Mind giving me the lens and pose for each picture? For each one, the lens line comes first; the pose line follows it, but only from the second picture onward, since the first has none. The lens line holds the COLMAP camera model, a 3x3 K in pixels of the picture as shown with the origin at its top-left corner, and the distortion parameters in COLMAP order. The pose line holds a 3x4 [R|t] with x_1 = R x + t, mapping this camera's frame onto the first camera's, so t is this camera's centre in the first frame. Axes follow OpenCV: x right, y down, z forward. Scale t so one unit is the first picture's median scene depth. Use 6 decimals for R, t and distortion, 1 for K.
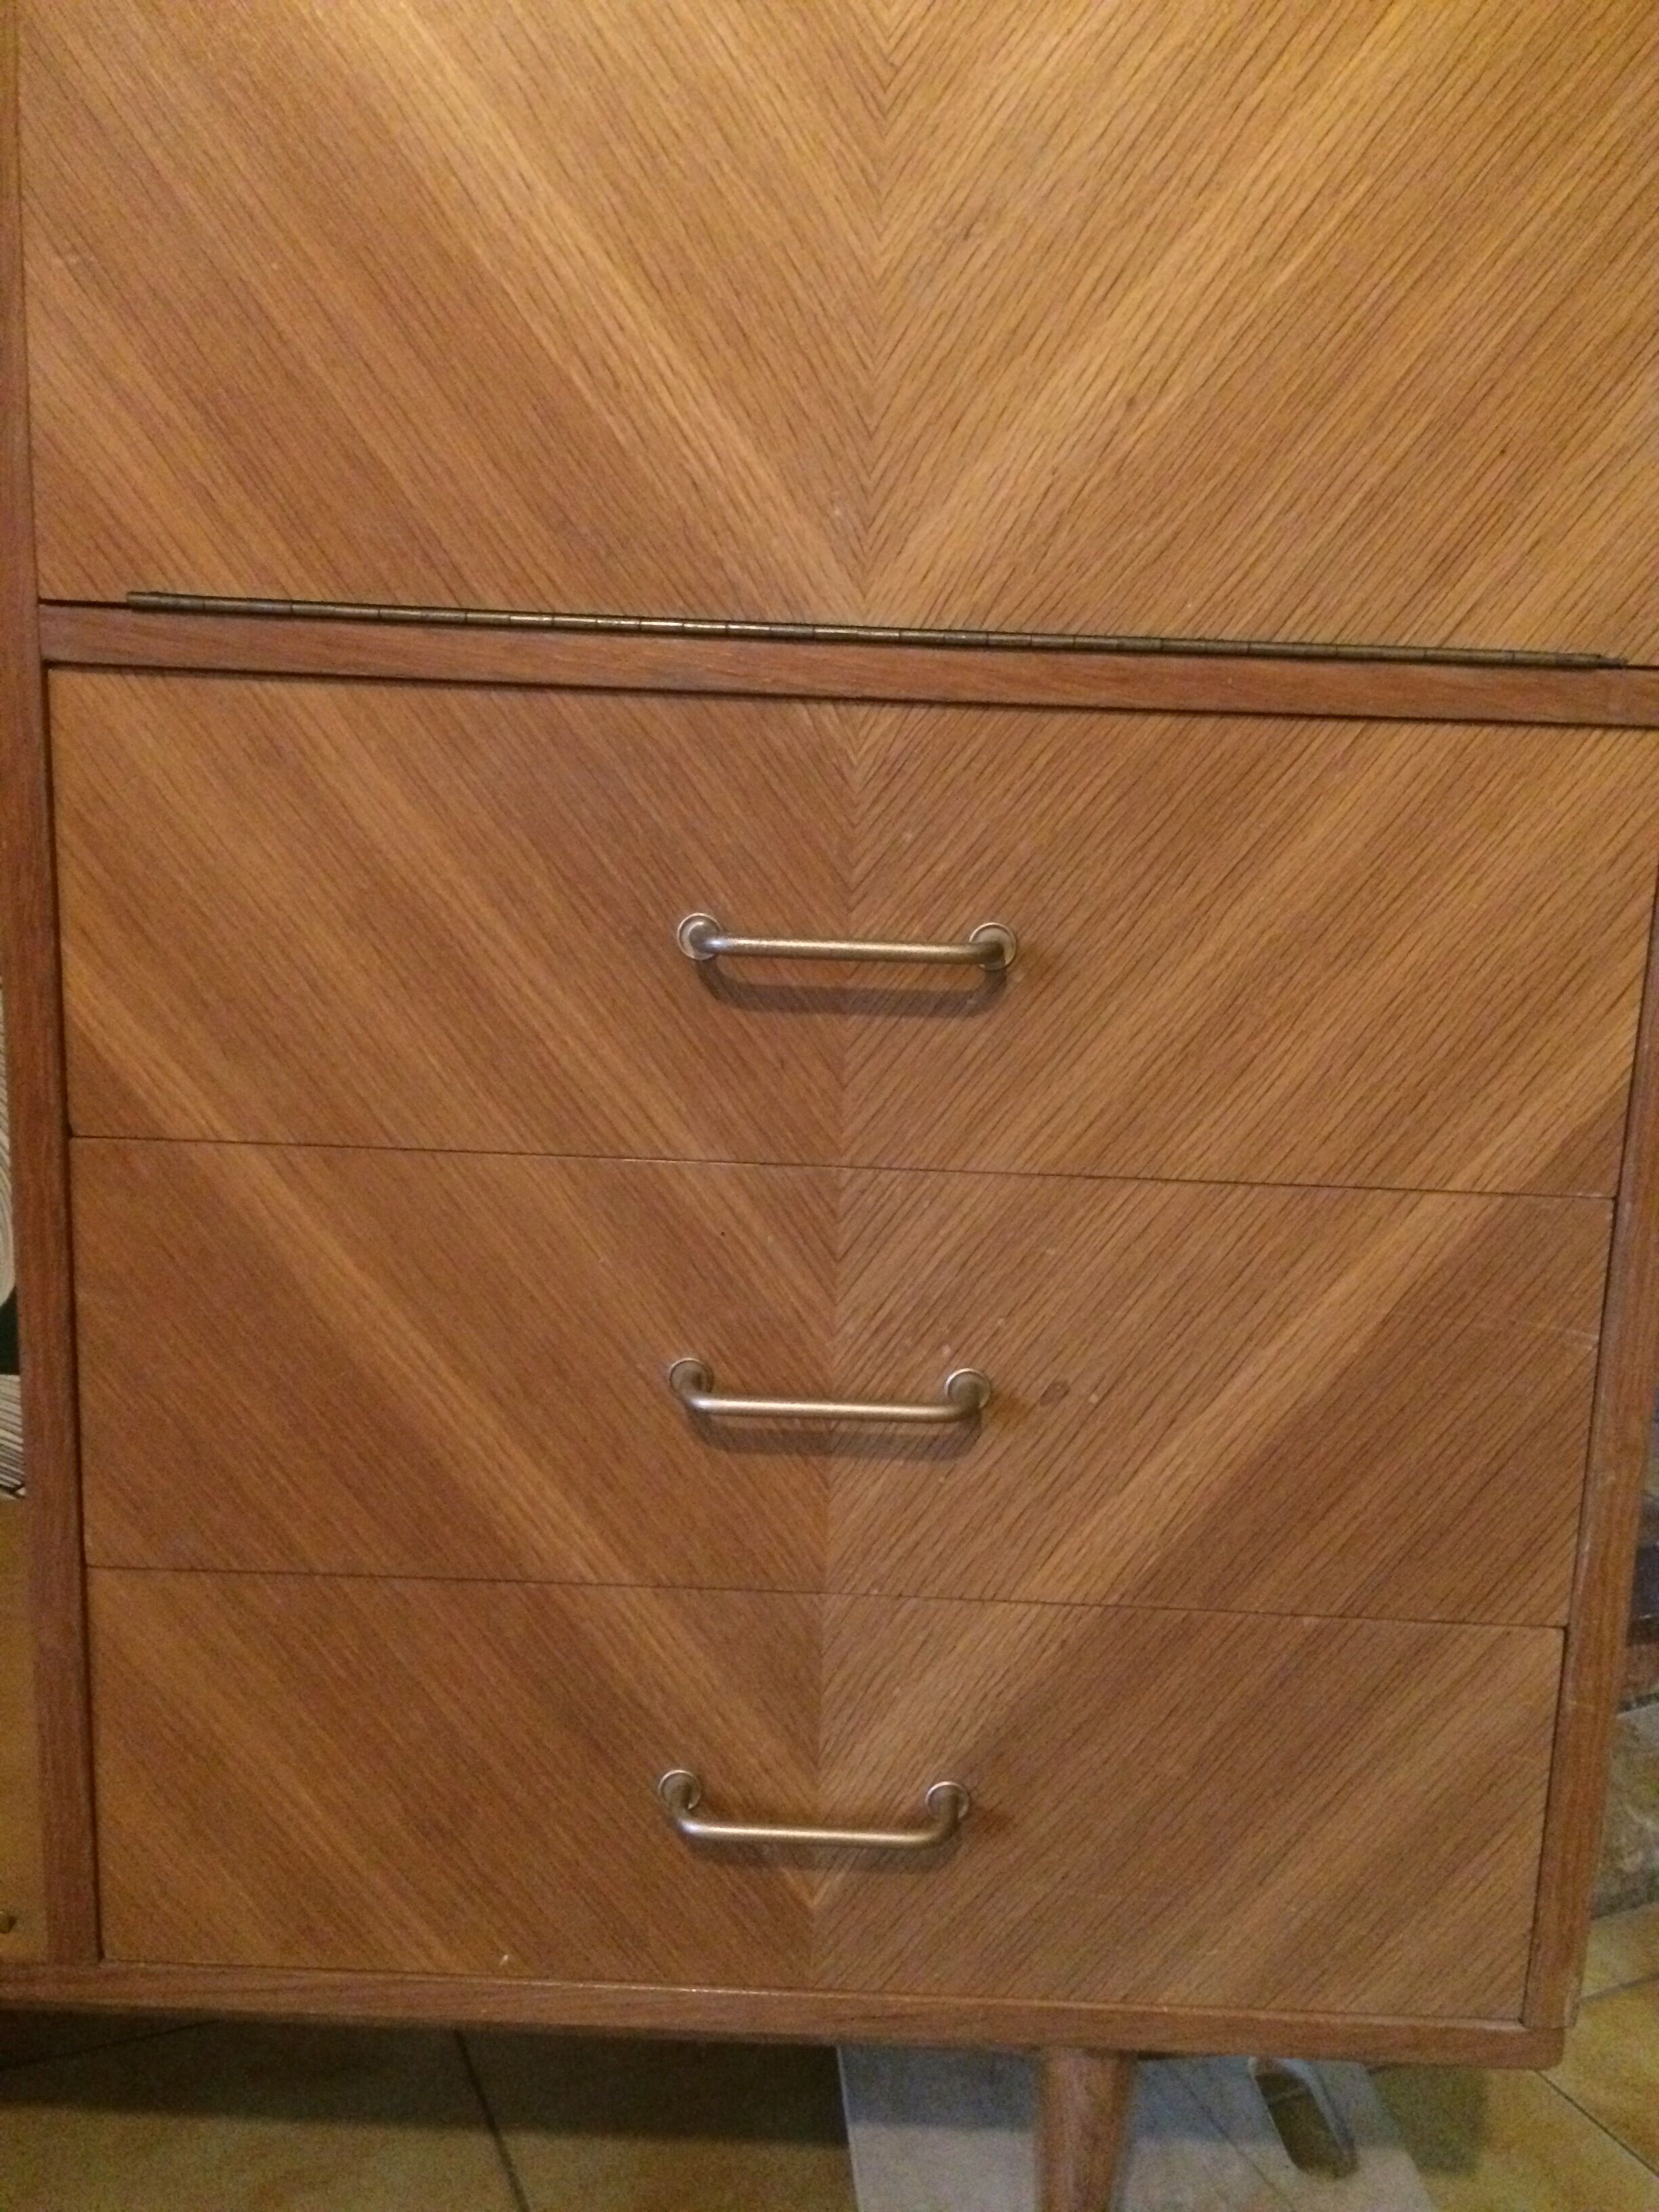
lens RADIAL K [[1870.5, 0, 812.3], [0, 1870.5, 1103.8], [0, 0, 1]] dist [0.081381, -0.143105]
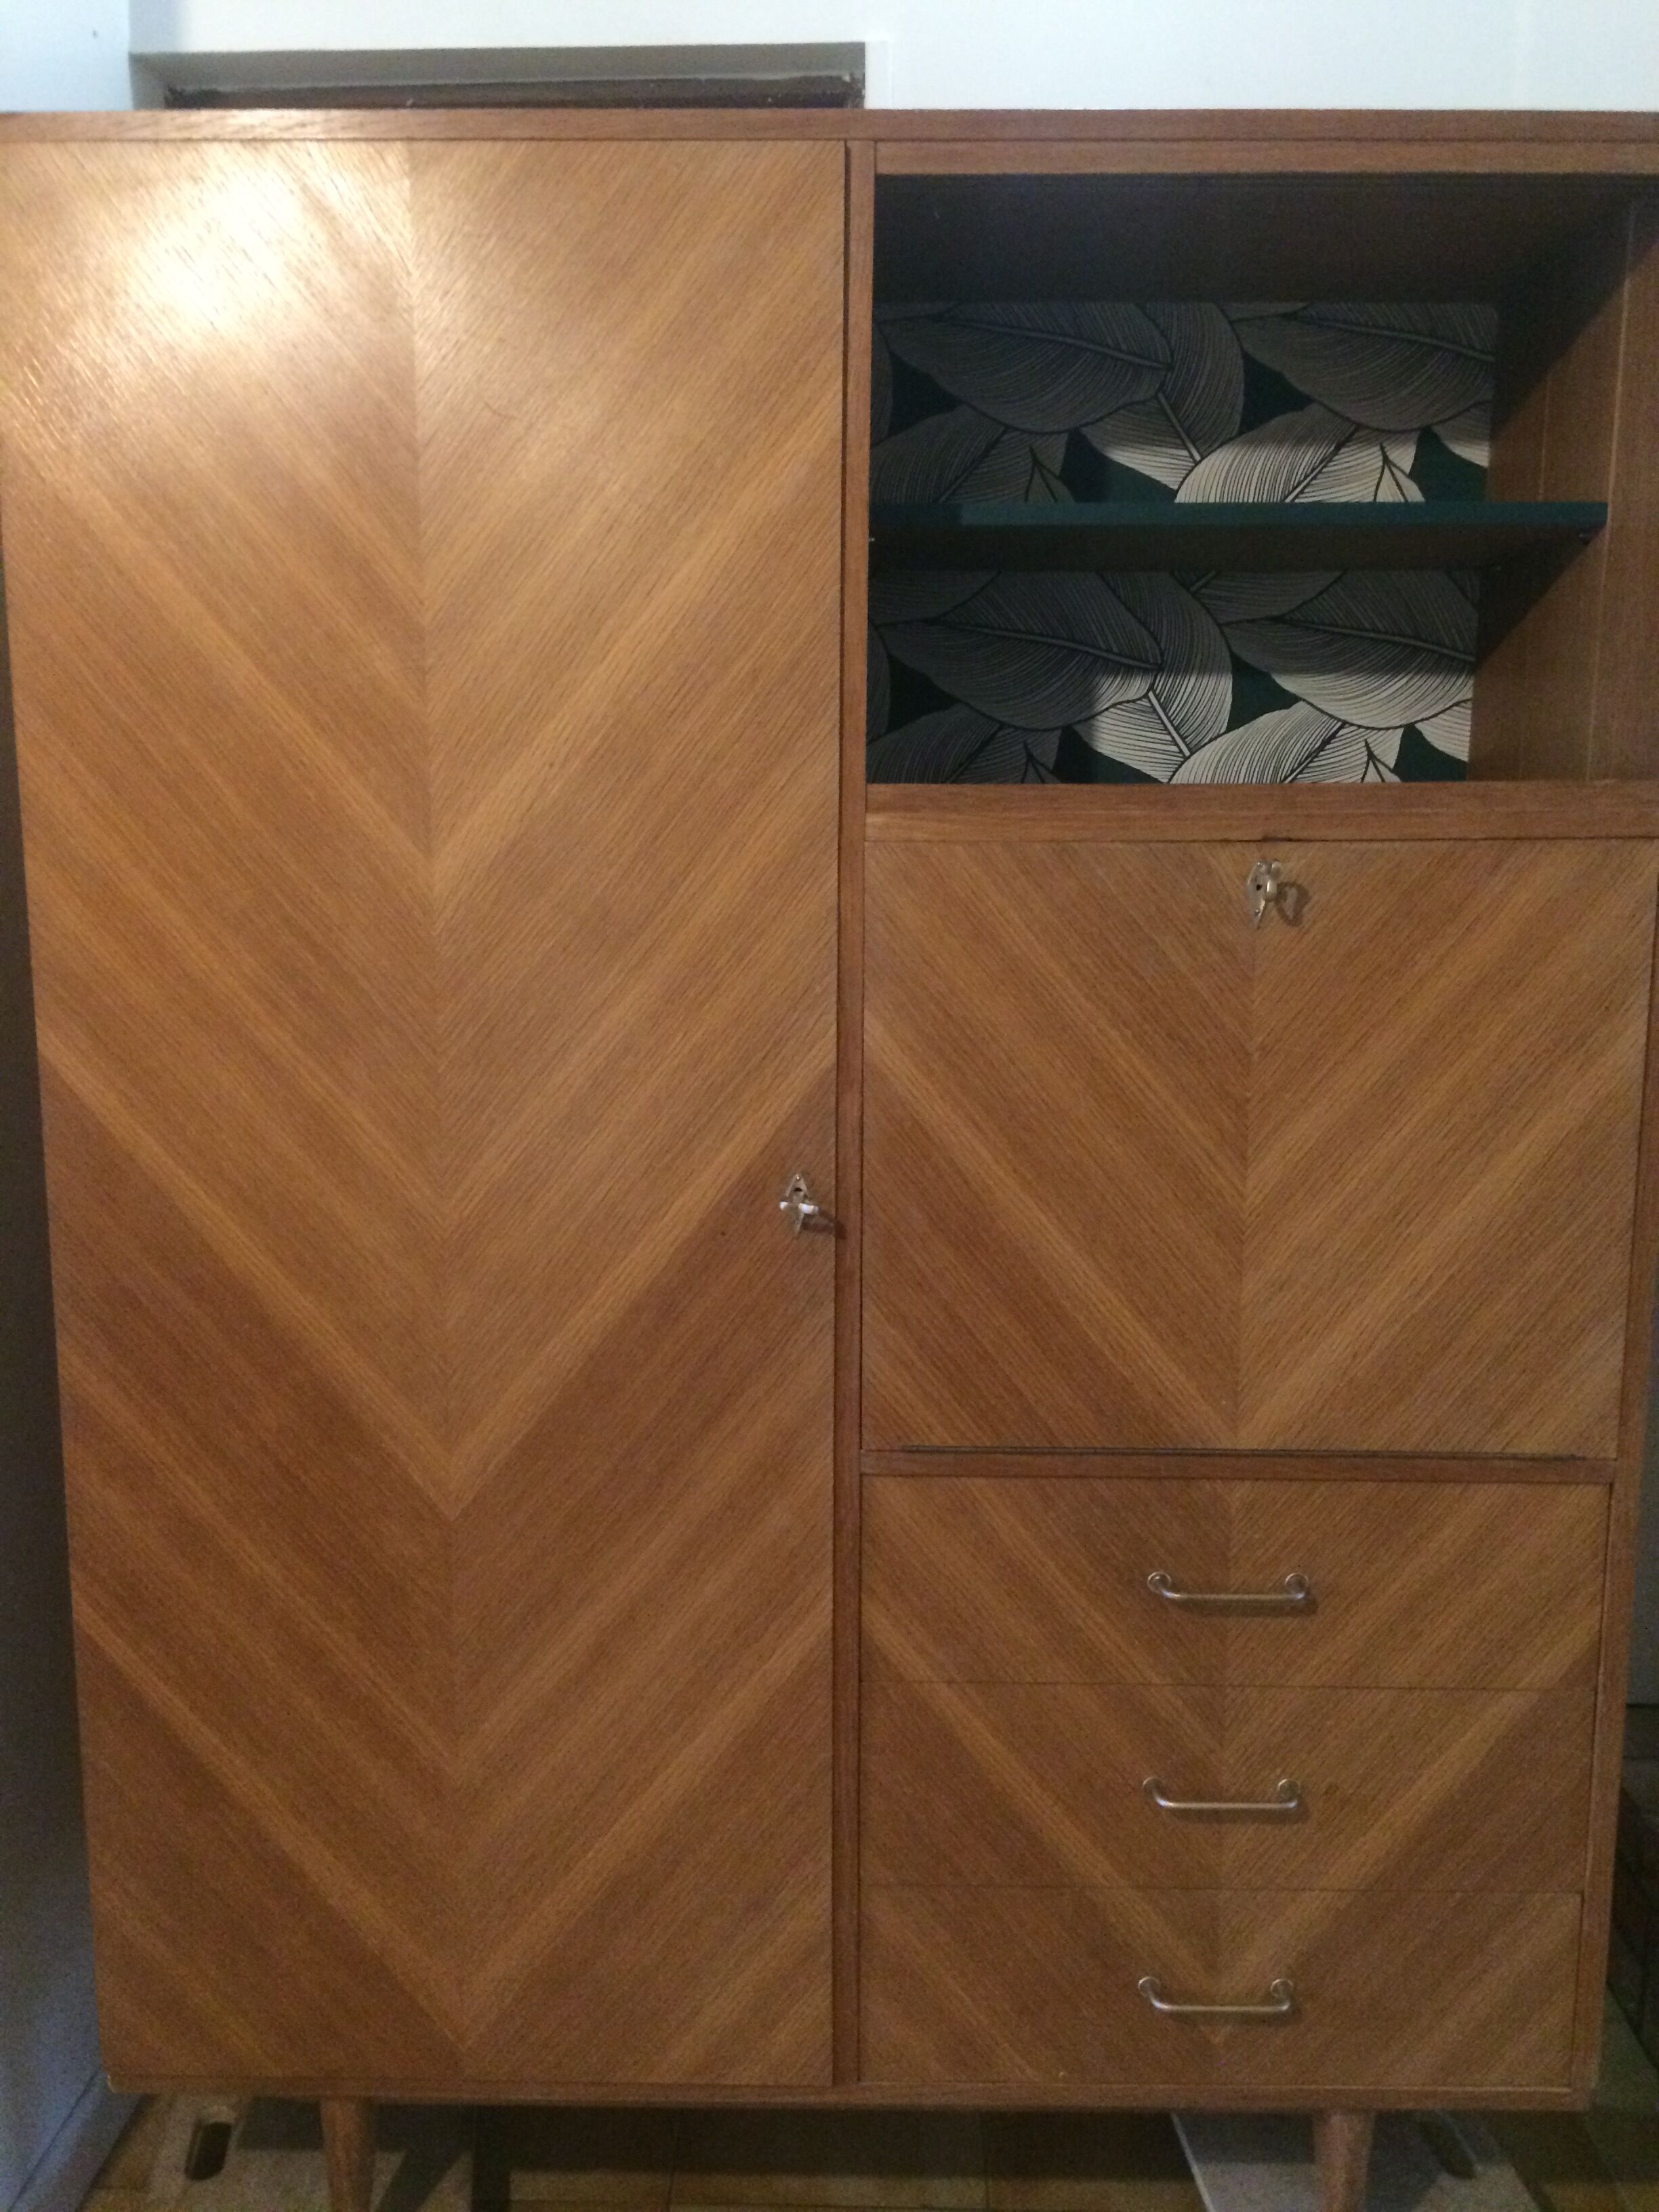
lens RADIAL K [[1870.5, 0, 812.3], [0, 1870.5, 1103.8], [0, 0, 1]] dist [0.081381, -0.143105]
pose [[0.999334, -0.035980, -0.006110, -0.448935], [0.035698, 0.998510, -0.041285, -0.595931], [0.007586, 0.041039, 0.999129, -1.245452]]
